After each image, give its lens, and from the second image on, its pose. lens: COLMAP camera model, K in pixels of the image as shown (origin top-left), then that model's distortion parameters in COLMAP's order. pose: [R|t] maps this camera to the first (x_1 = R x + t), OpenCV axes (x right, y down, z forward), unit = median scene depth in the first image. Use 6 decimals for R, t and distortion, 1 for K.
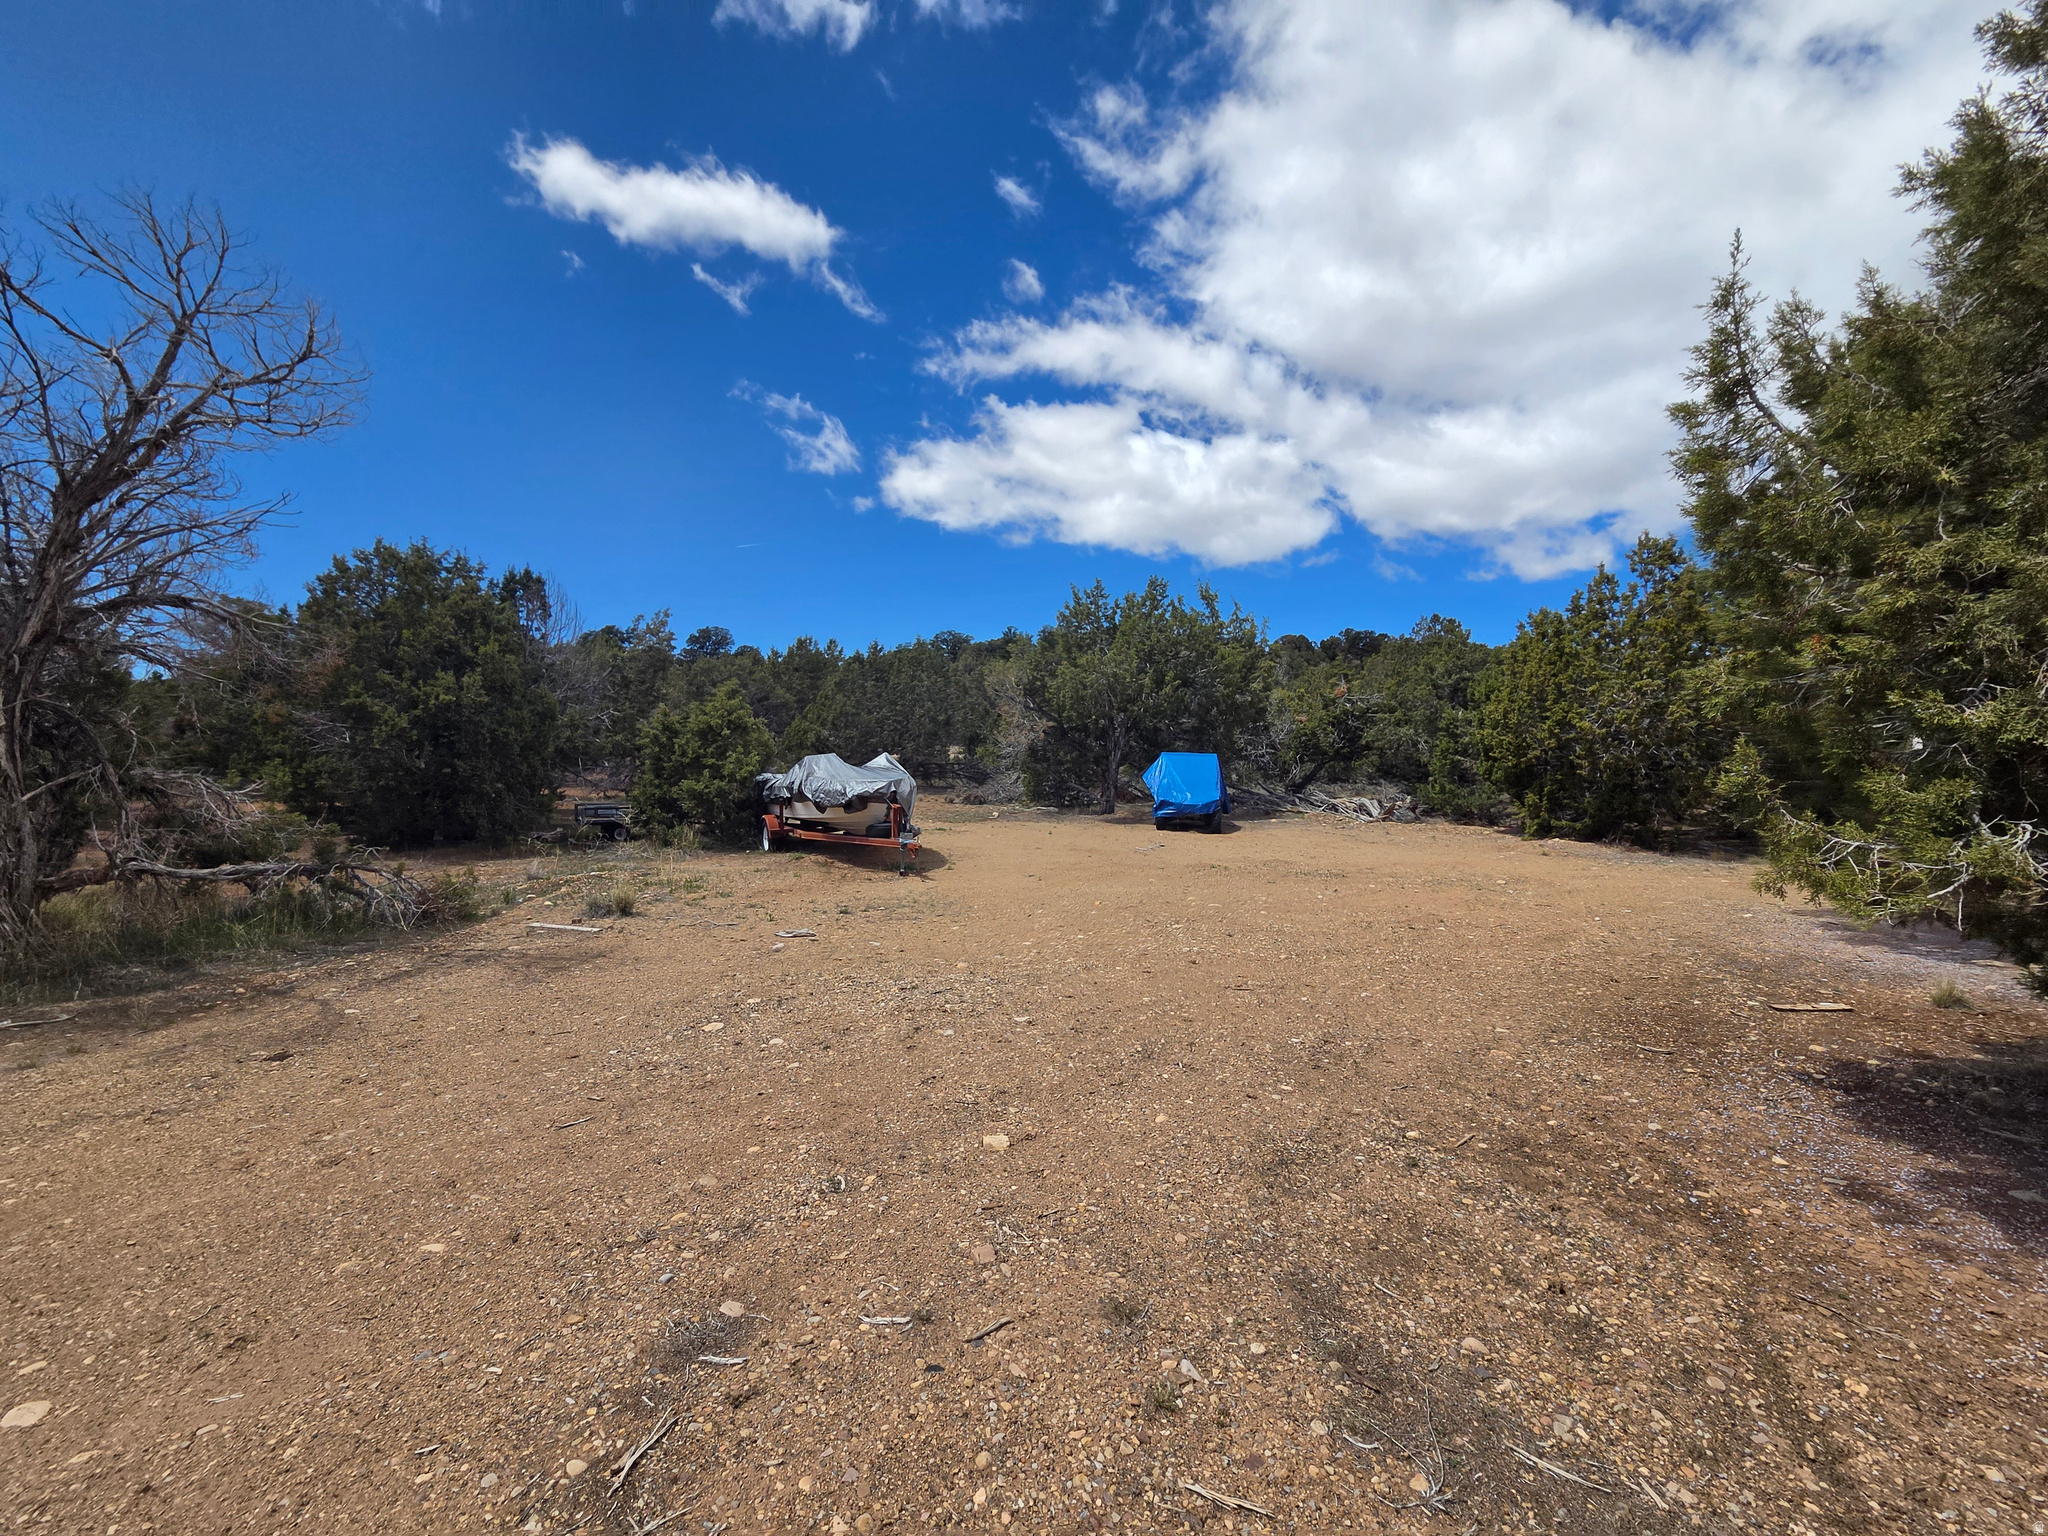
lens RADIAL K [[839.5, 0, 1013.6], [0, 839.5, 770.6], [0, 0, 1]] dist [-0.002858, 0.000709]
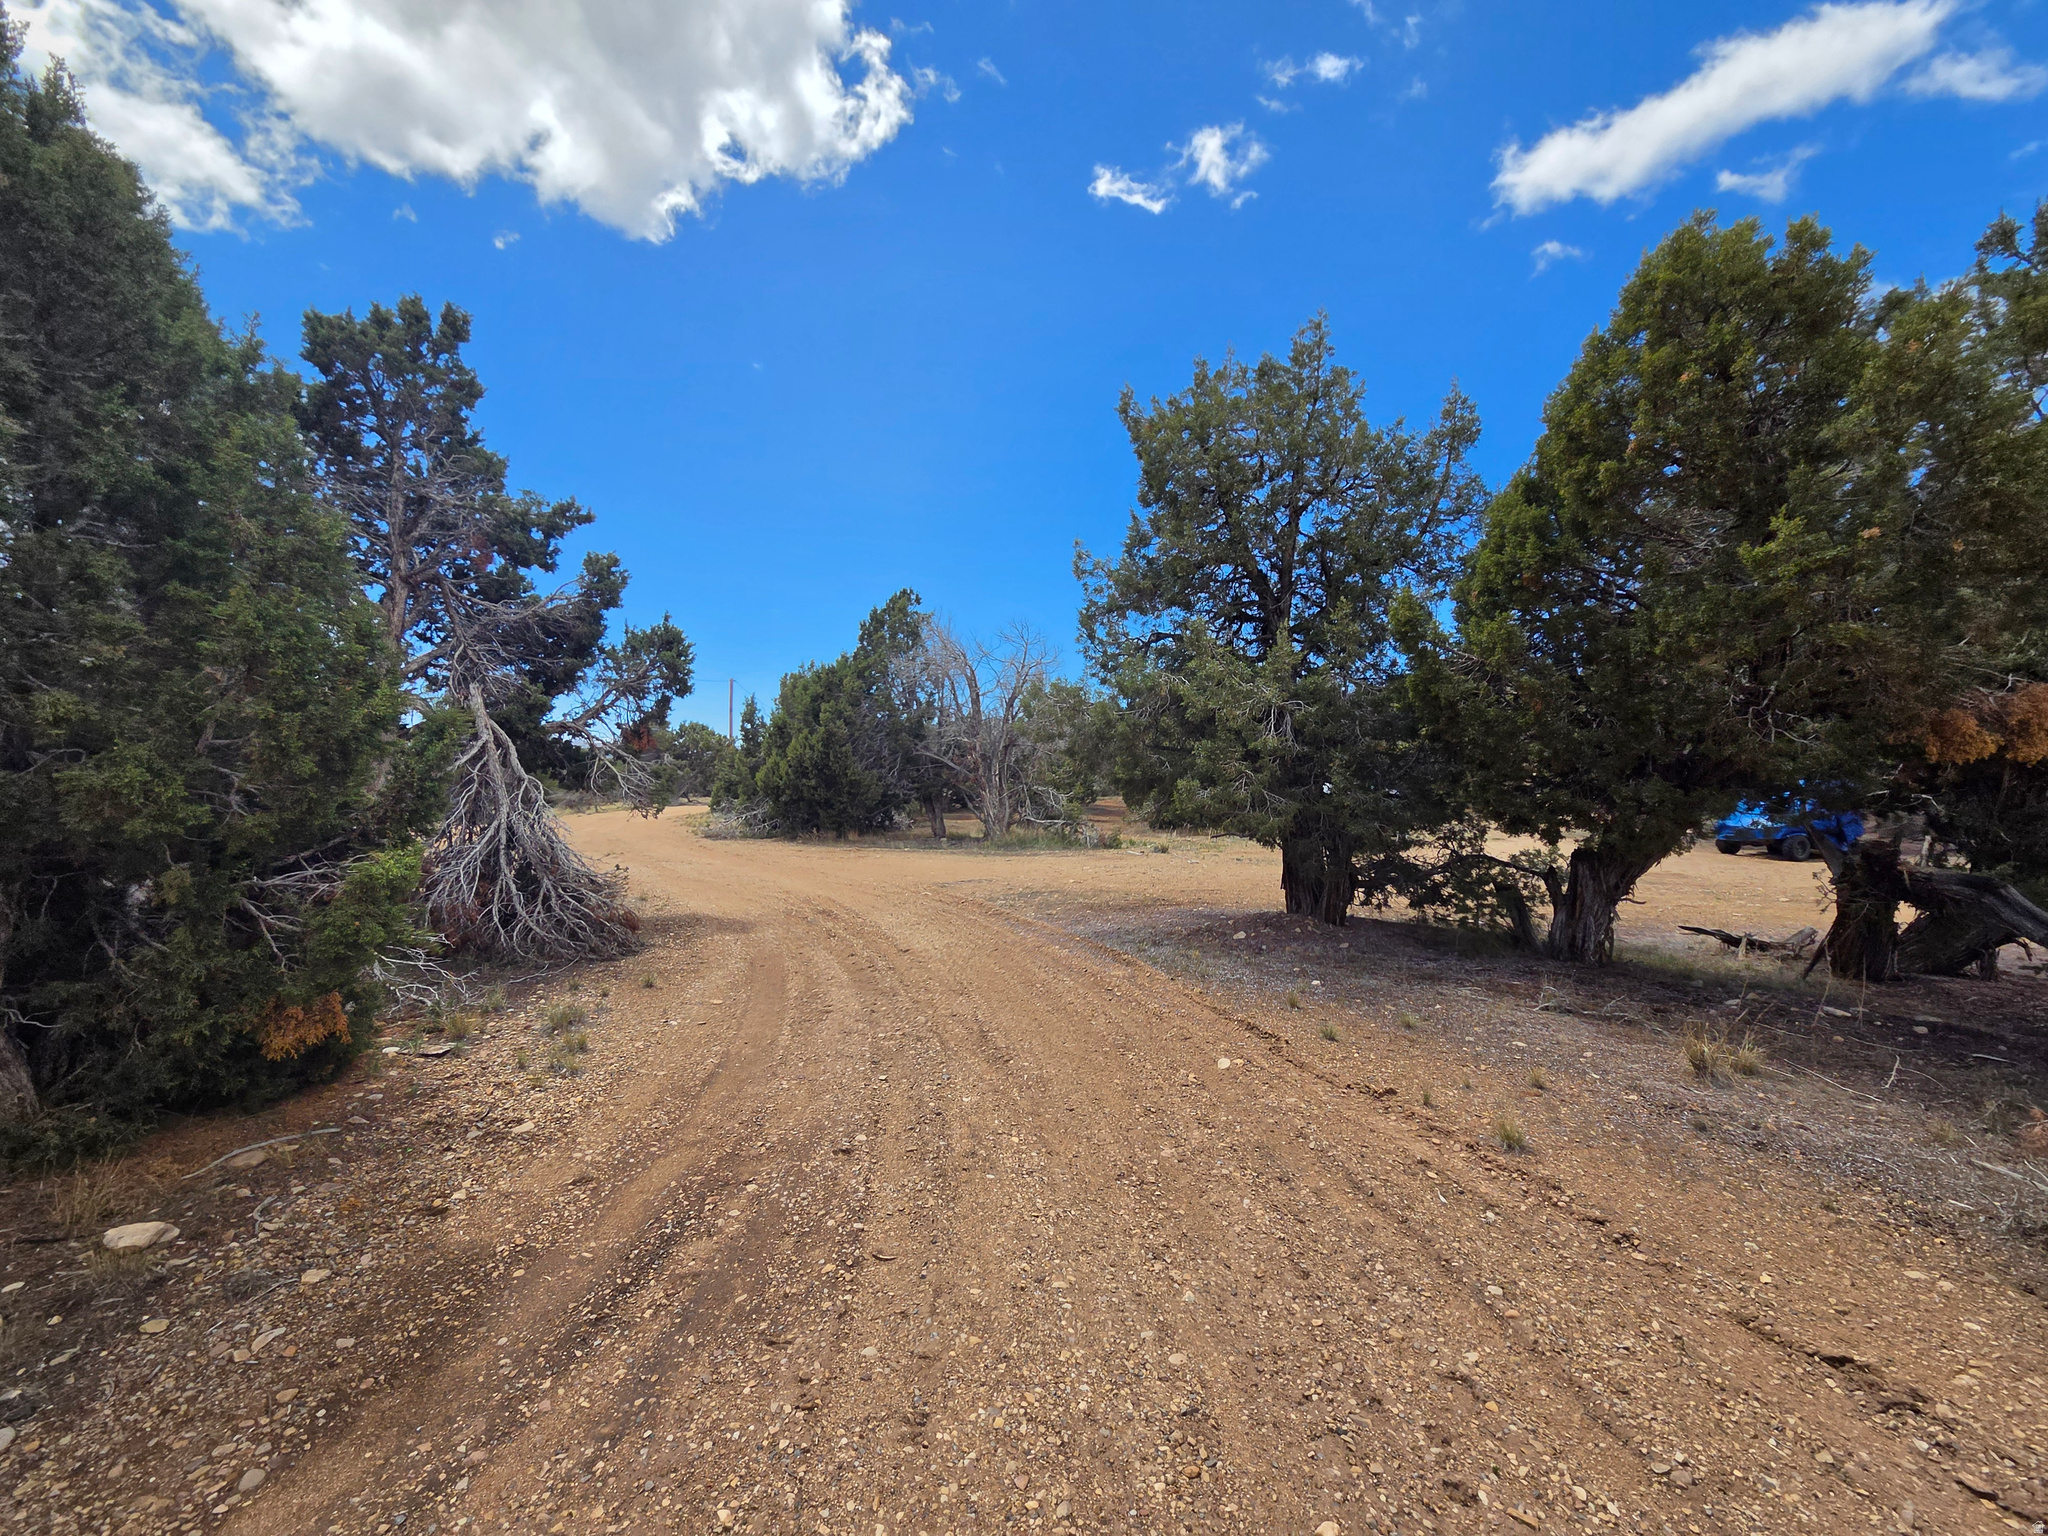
lens RADIAL K [[839.5, 0, 1010.0], [0, 839.5, 783.0], [0, 0, 1]] dist [-0.002858, 0.000709]
pose [[0.488843, 0.006102, -0.872350, 0.540430], [-0.007823, 0.999966, 0.002611, -0.007076], [0.872336, 0.005547, 0.488875, -0.188346]]
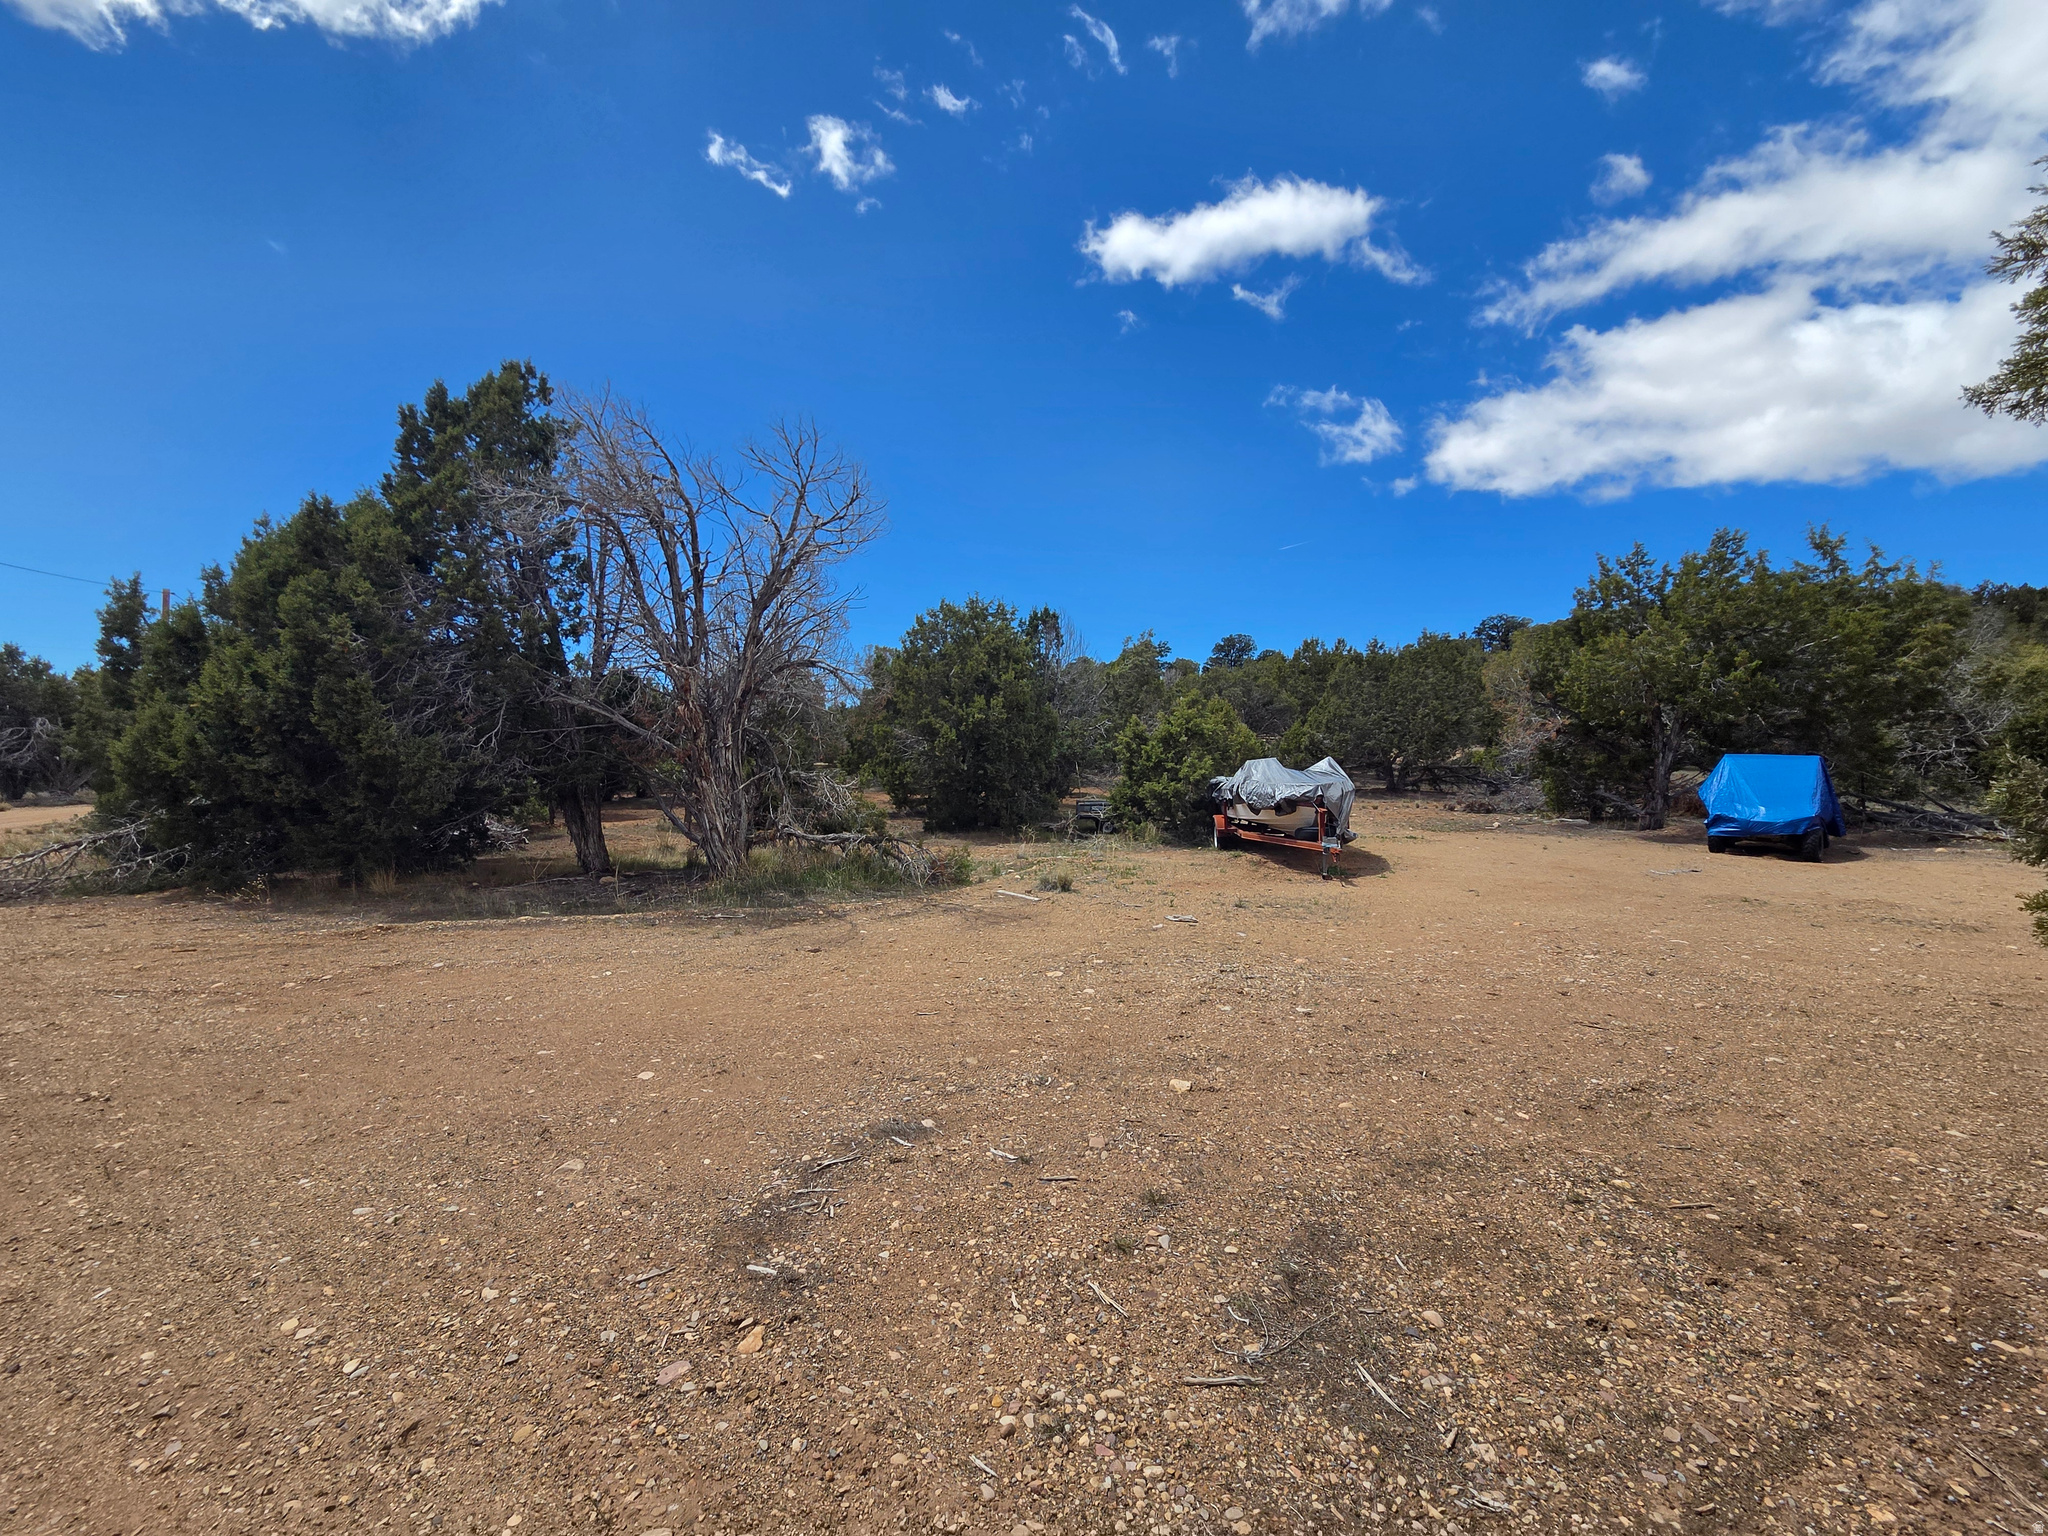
lens RADIAL K [[839.5, 0, 1015.4], [0, 839.5, 768.3], [0, 0, 1]] dist [-0.002858, 0.000709]
pose [[0.816504, 0.003361, -0.577331, 0.078976], [-0.006722, 0.999971, -0.003686, -0.000950], [0.577301, 0.006890, 0.816502, -0.020274]]
